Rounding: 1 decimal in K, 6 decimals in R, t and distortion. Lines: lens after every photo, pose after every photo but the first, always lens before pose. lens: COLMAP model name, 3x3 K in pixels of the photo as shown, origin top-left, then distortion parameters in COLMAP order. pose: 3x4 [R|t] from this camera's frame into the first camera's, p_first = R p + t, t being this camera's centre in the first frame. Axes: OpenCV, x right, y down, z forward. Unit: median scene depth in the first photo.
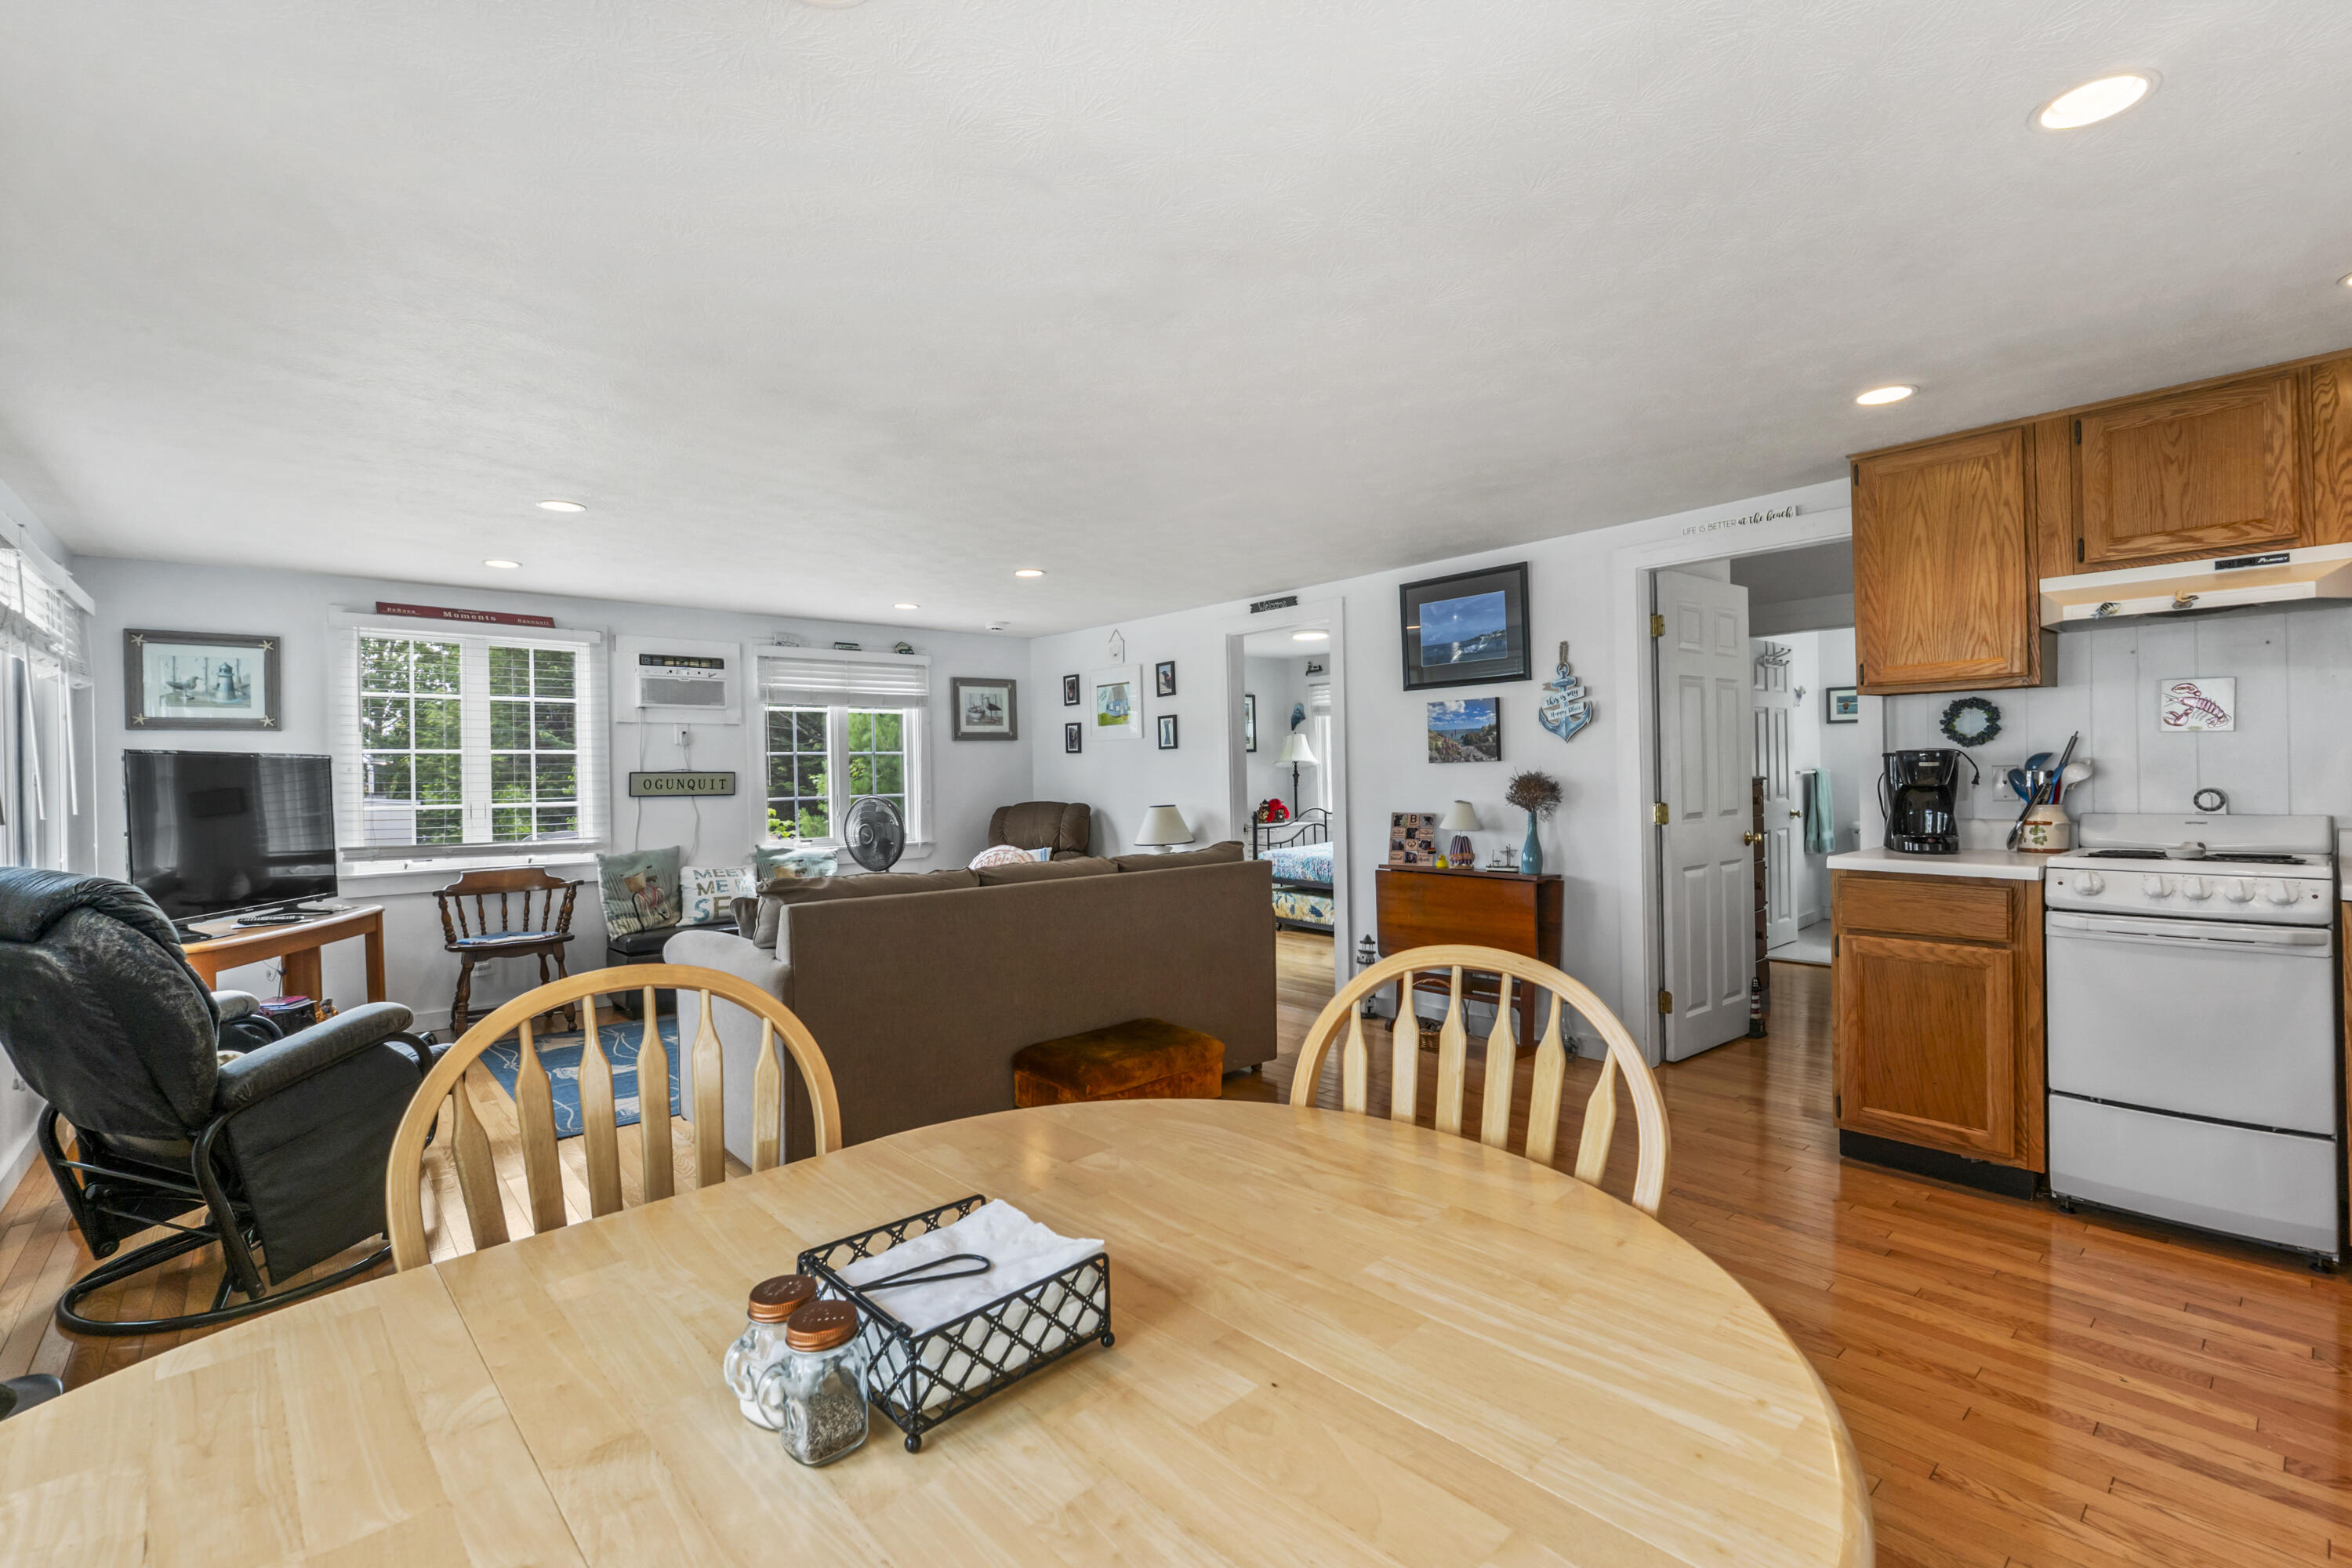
lens RADIAL K [[1011.2, 0, 1179.2], [0, 1011.2, 781.6], [0, 0, 1]] dist [-0.009139, 0.000487]
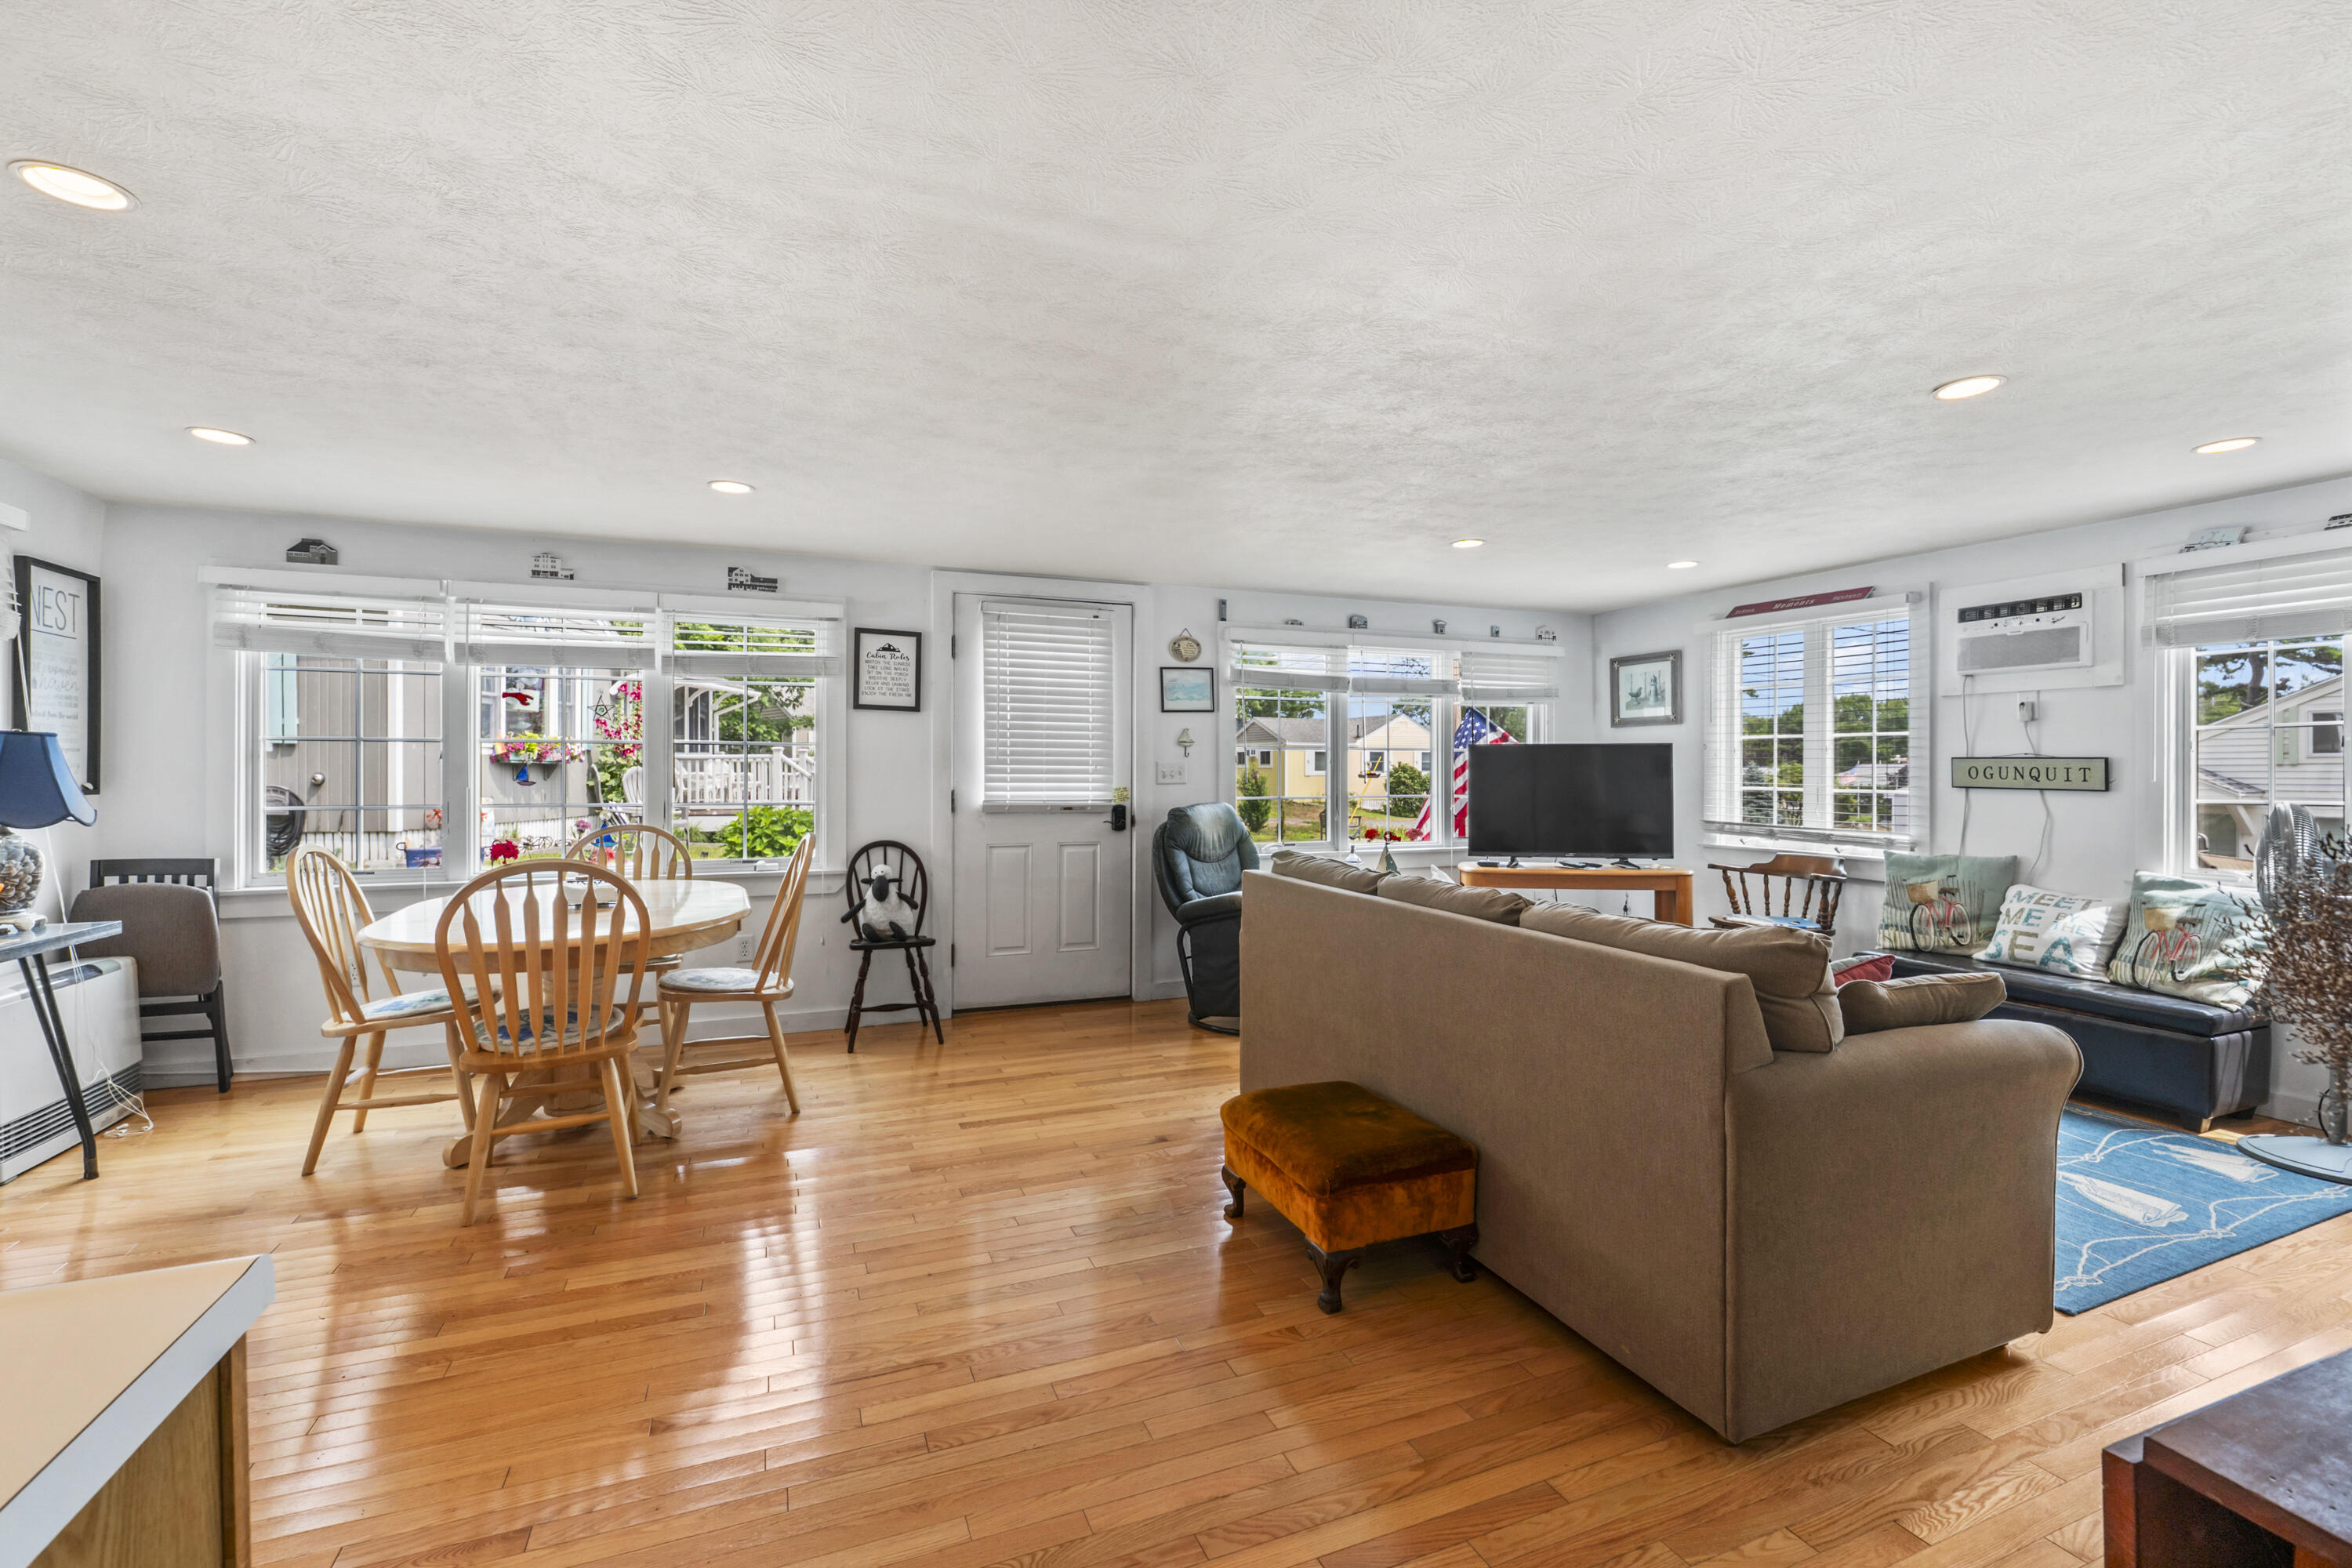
lens RADIAL K [[1011.2, 0, 1172.2], [0, 1011.2, 761.5], [0, 0, 1]] dist [-0.009139, 0.000487]
pose [[-0.330057, 0.010891, -0.943898, 0.432394], [-0.002455, 0.999920, 0.012396, -0.014545], [0.943958, 0.006409, -0.330004, 0.686556]]
